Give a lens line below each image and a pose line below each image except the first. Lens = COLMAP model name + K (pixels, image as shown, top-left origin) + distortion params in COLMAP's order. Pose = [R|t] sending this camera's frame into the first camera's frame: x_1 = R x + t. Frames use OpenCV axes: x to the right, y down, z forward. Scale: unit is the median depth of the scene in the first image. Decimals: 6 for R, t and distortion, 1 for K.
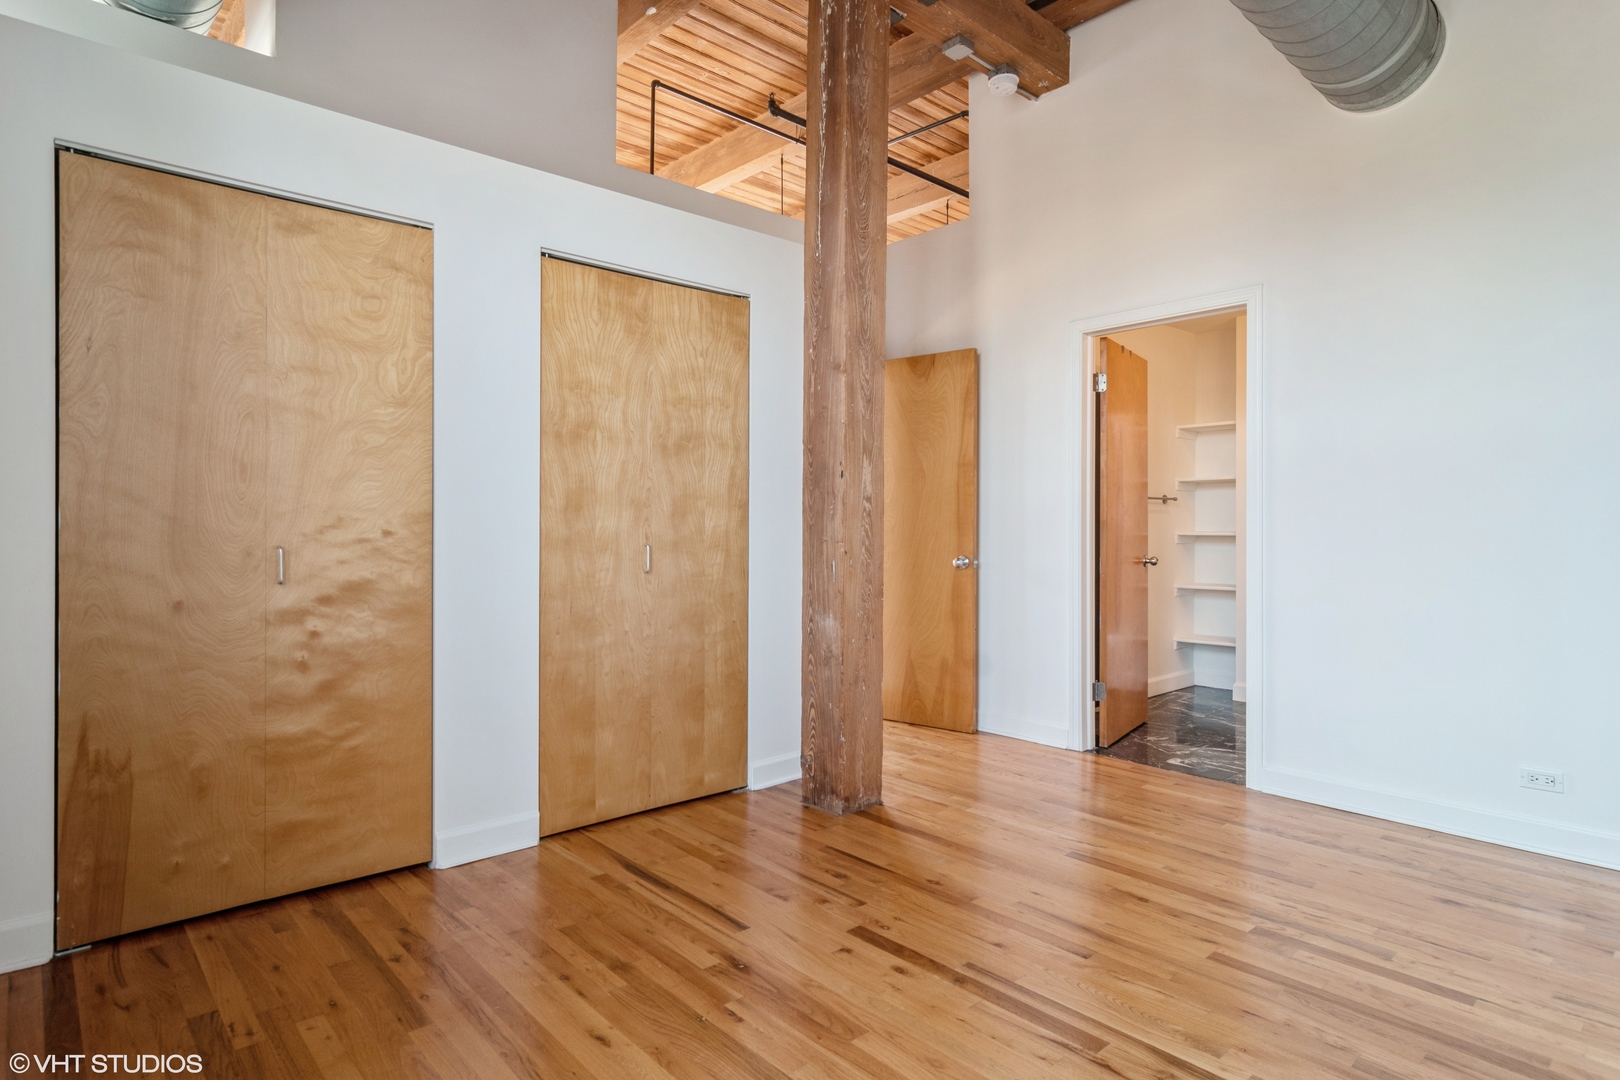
lens RADIAL K [[874.9, 0, 804.6], [0, 874.9, 537.3], [0, 0, 1]] dist [0.007451, -0.000057]
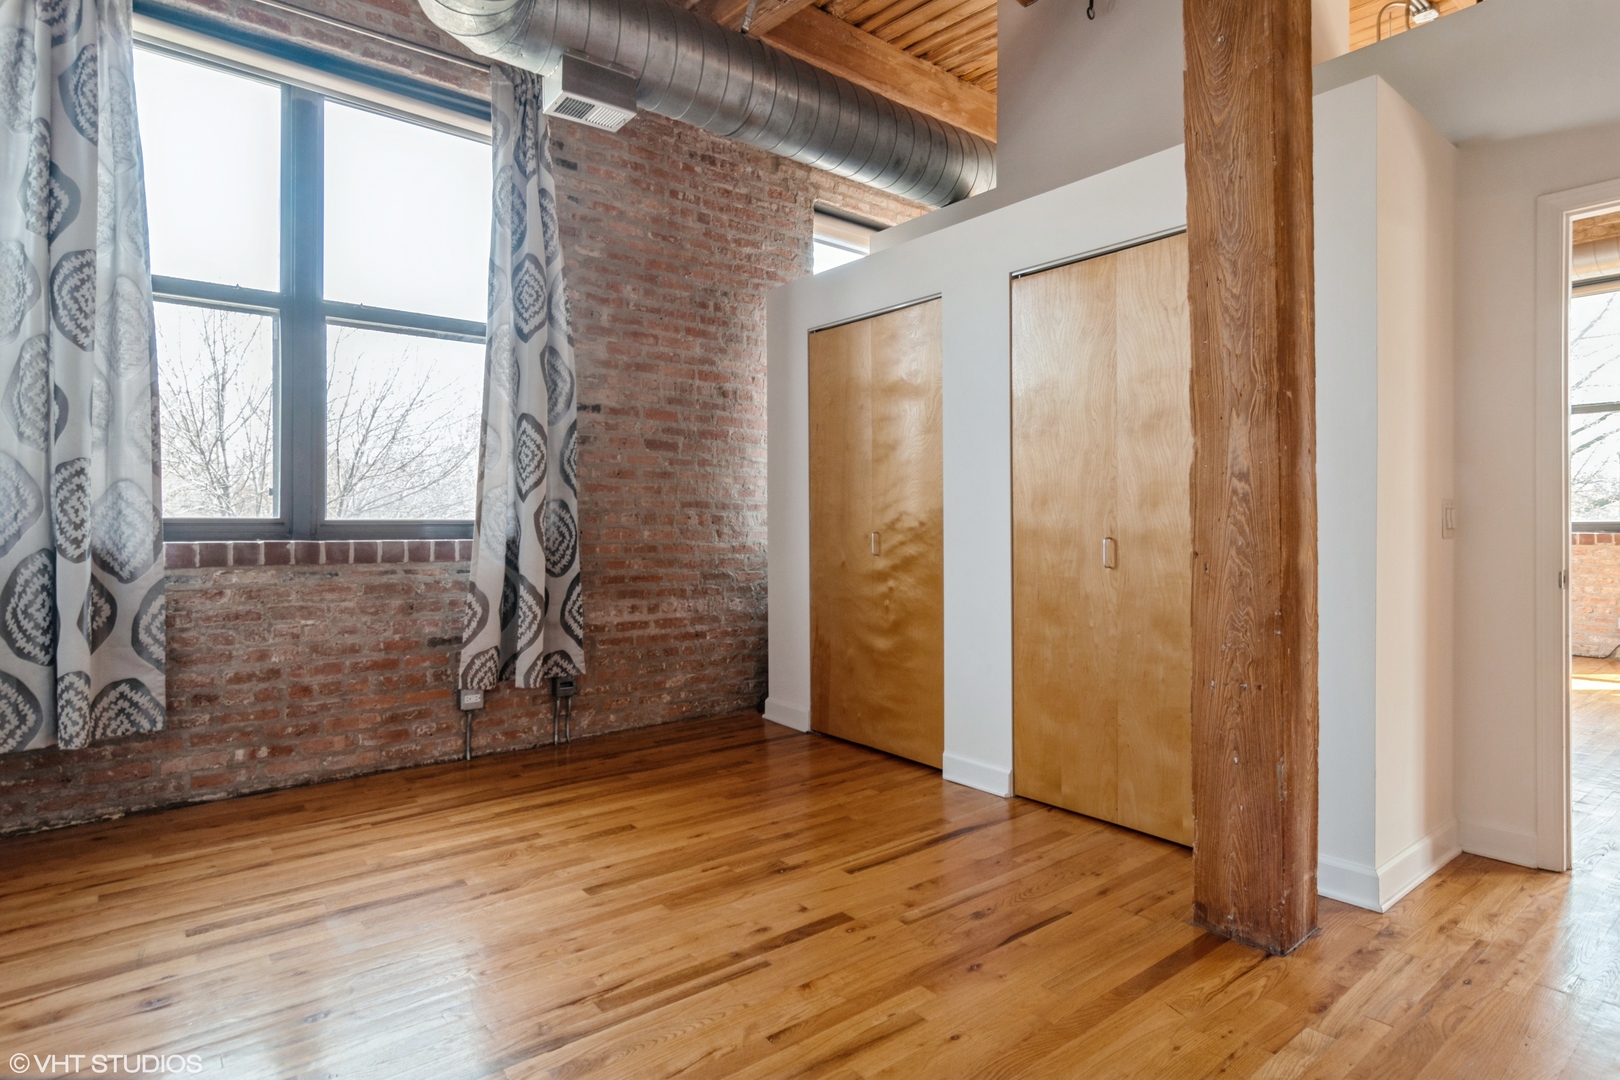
lens RADIAL K [[874.9, 0, 802.0], [0, 874.9, 537.4], [0, 0, 1]] dist [0.007451, -0.000057]
pose [[-0.059167, 0.018723, -0.998072, 0.945270], [-0.009675, 0.999766, 0.019328, -0.008739], [0.998201, 0.010799, -0.058972, 0.891599]]
